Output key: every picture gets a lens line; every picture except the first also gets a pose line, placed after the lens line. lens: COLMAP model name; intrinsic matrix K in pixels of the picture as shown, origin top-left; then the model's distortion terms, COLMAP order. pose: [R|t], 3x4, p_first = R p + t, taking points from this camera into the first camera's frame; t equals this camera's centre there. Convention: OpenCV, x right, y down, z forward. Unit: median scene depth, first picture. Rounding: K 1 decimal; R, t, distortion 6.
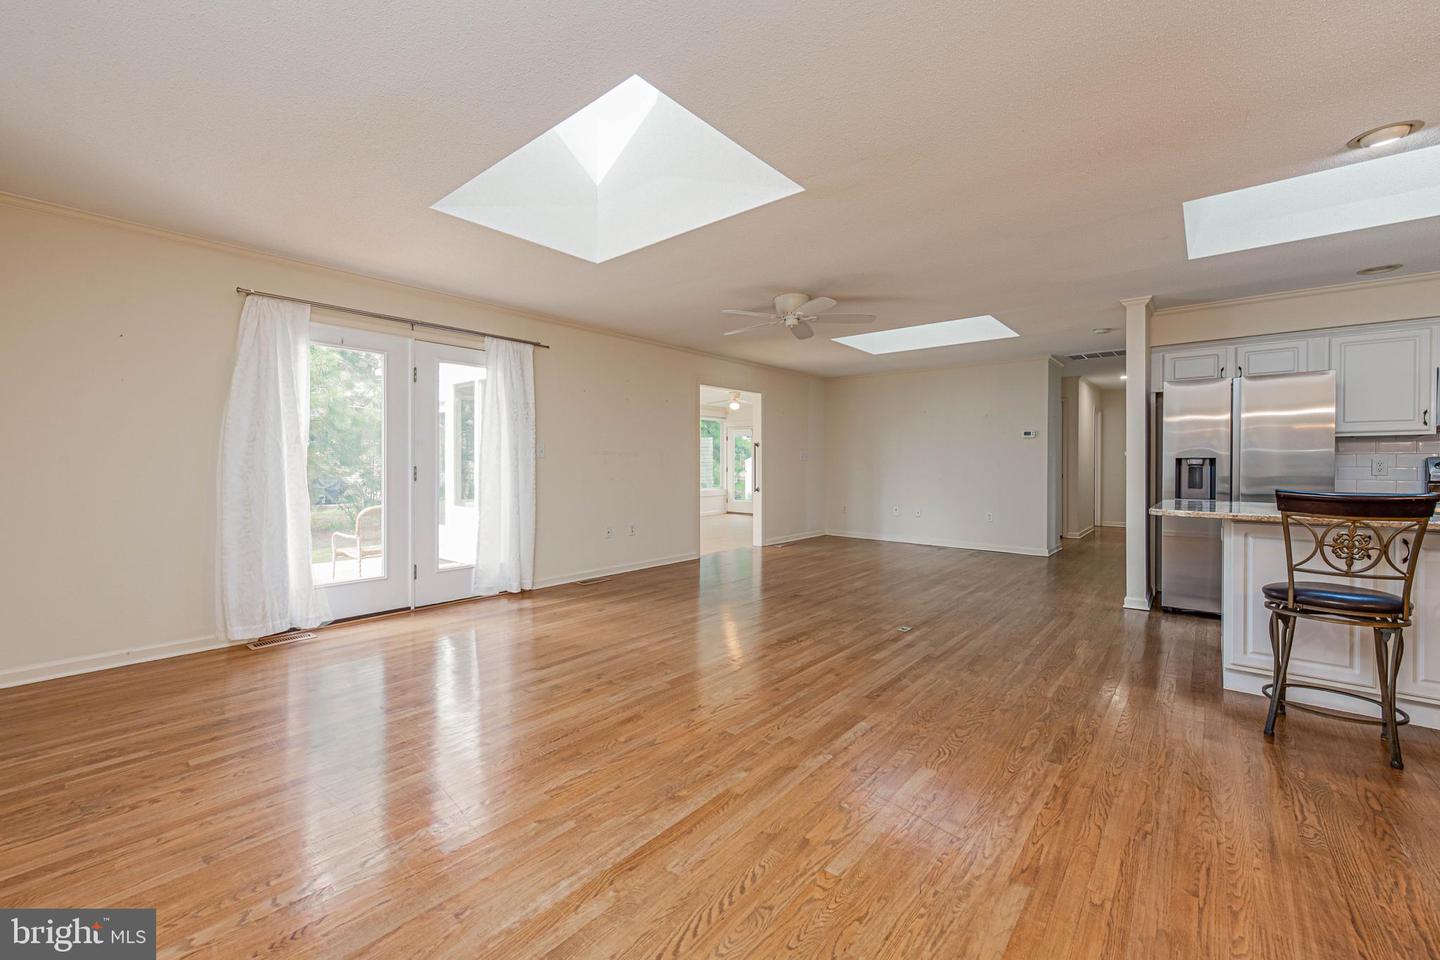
lens RADIAL K [[579.3, 0, 718.0], [0, 579.3, 471.8], [0, 0, 1]] dist [0.000811, -0.000937]
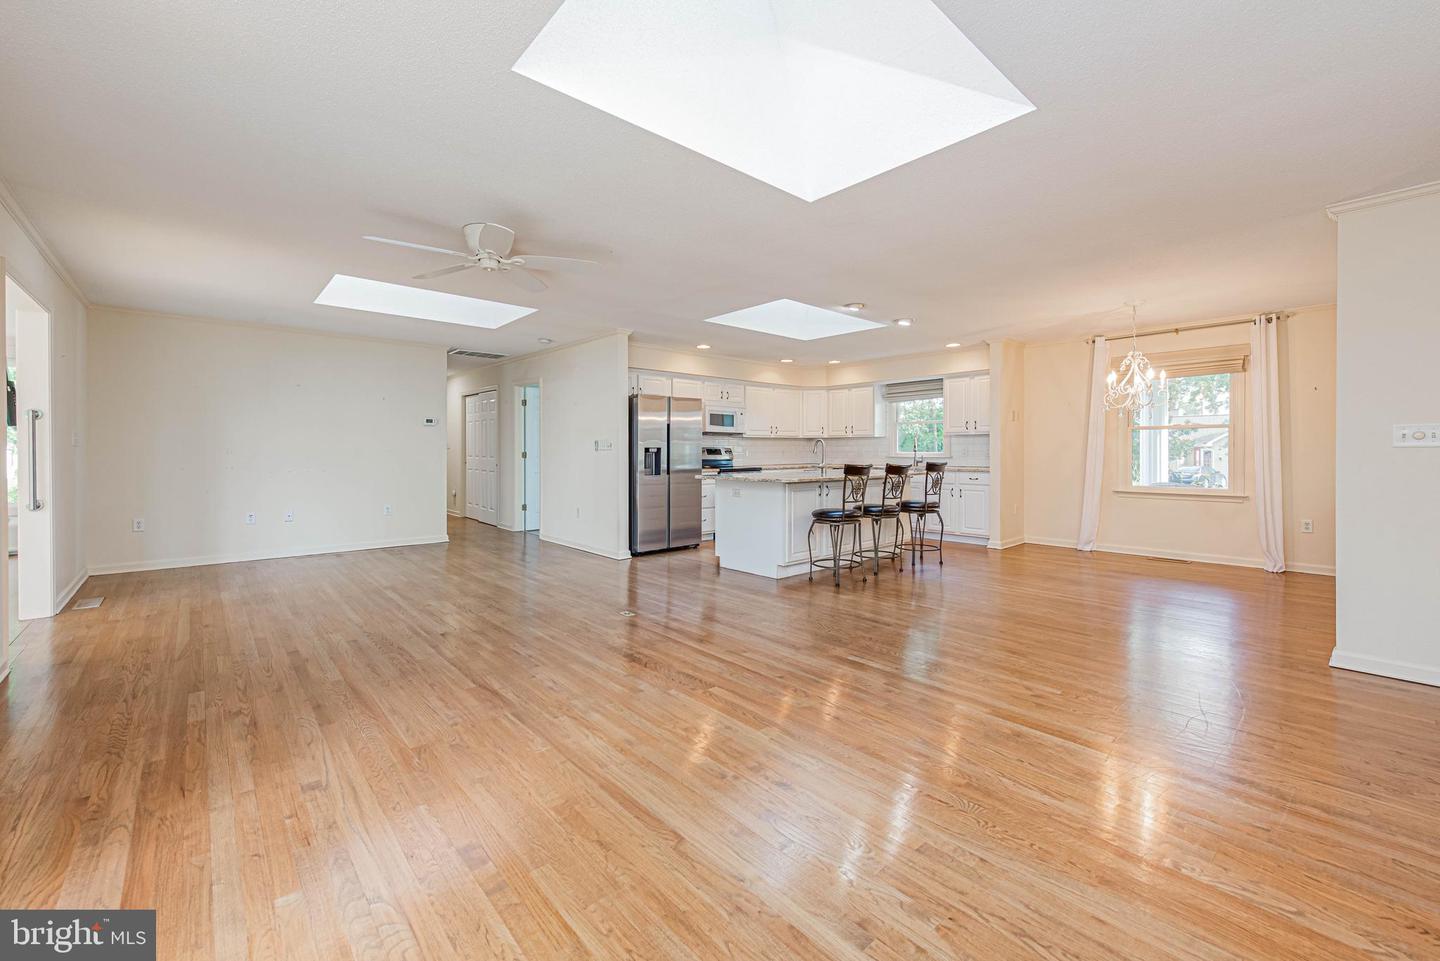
lens RADIAL K [[579.3, 0, 694.4], [0, 579.3, 449.1], [0, 0, 1]] dist [0.000811, -0.000937]
pose [[0.153946, 0.002965, 0.988075, -0.783411], [0.015149, 0.999871, -0.005360, -0.012148], [-0.987963, 0.015793, 0.153881, 0.851633]]
